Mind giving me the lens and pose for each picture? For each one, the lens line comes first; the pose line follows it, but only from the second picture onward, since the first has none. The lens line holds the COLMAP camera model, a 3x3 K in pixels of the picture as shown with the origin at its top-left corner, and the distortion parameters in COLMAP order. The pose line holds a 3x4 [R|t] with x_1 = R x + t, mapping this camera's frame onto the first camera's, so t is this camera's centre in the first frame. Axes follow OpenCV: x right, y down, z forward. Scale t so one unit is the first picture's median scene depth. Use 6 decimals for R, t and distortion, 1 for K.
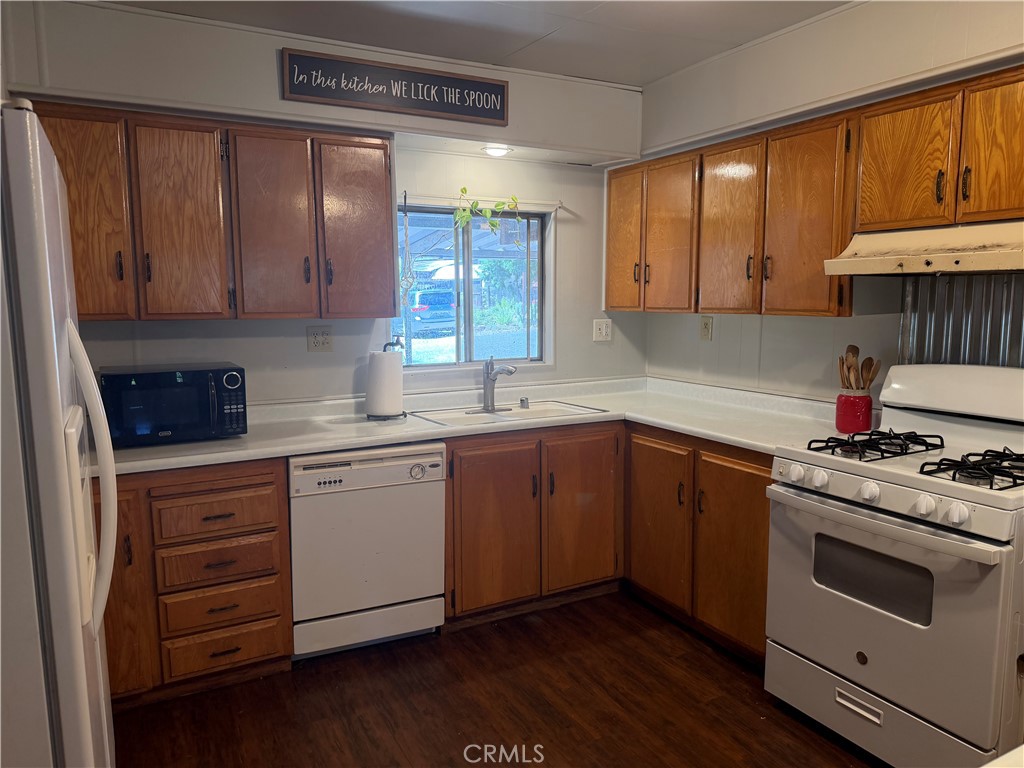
lens RADIAL K [[721.0, 0, 512.0], [0, 721.0, 384.0], [0, 0, 1]] dist [-0.004436, -0.007142]
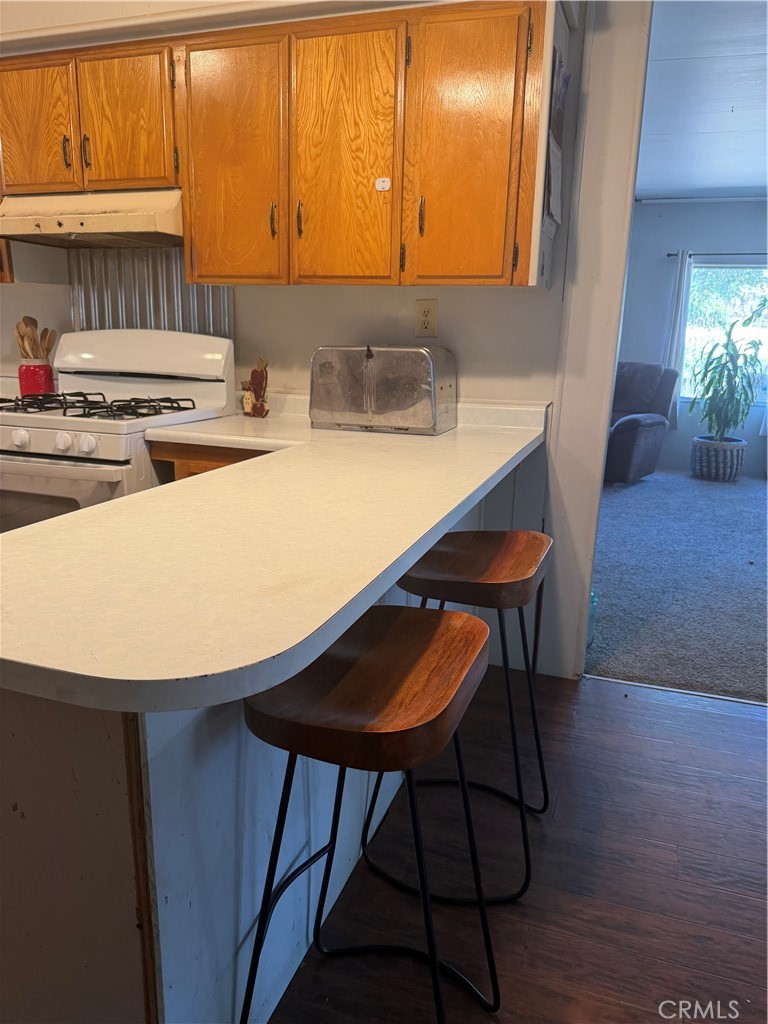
lens RADIAL K [[721.0, 0, 384.0], [0, 721.0, 512.0], [0, 0, 1]] dist [-0.004436, -0.007142]
pose [[0.733201, -0.144952, 0.664383, 0.156385], [0.054552, 0.986406, 0.155007, 0.112050], [-0.677820, -0.077408, 0.731142, -0.138236]]
